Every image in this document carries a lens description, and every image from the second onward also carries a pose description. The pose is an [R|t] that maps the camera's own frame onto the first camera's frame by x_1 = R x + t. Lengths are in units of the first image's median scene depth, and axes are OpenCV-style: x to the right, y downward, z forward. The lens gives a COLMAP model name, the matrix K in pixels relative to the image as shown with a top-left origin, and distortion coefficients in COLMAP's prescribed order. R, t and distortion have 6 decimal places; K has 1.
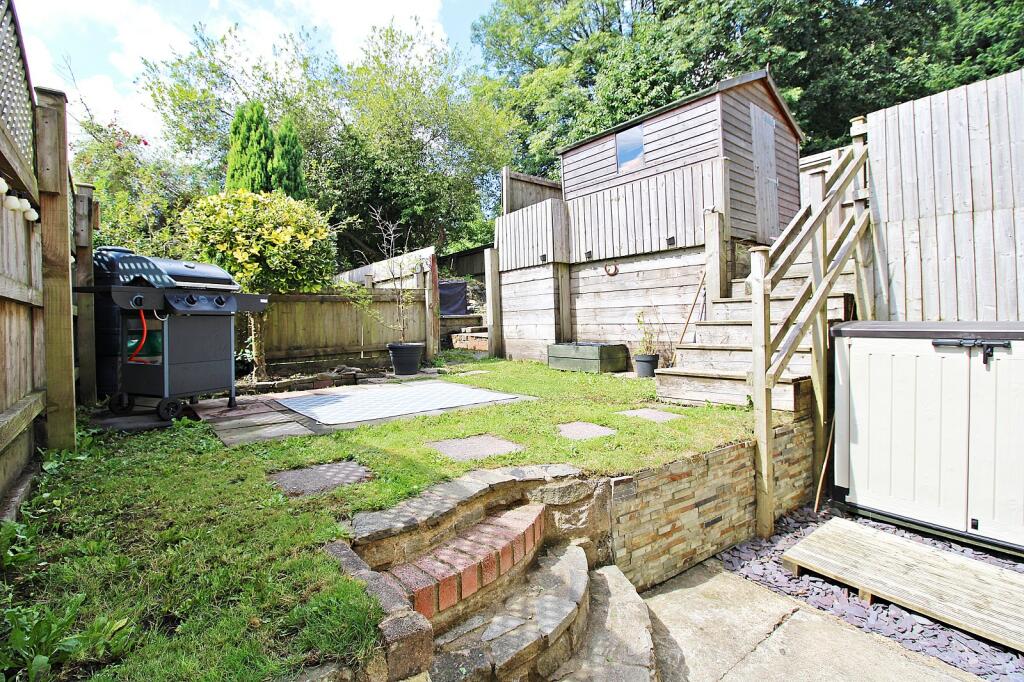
lens RADIAL K [[482.1, 0, 518.1], [0, 482.1, 342.4], [0, 0, 1]] dist [-0.012165, -0.002686]
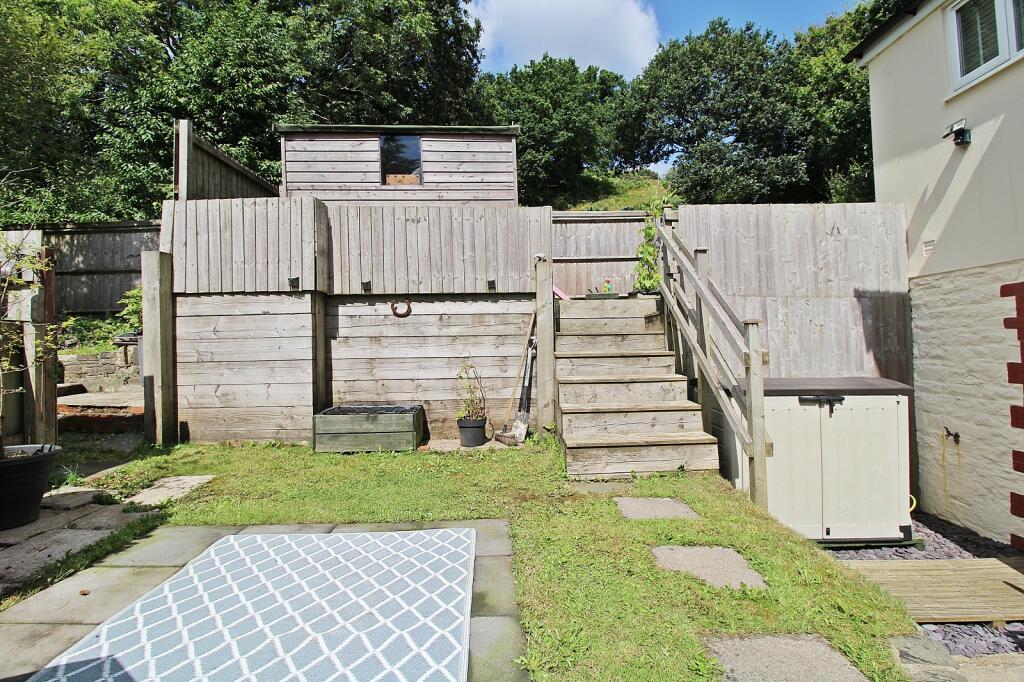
lens RADIAL K [[482.1, 0, 511.9], [0, 482.1, 339.0], [0, 0, 1]] dist [-0.012165, -0.002686]
pose [[0.602008, 0.008602, 0.798444, -0.307803], [0.035279, 0.998679, -0.037359, -0.066858], [-0.797710, 0.050659, 0.600909, 0.391978]]
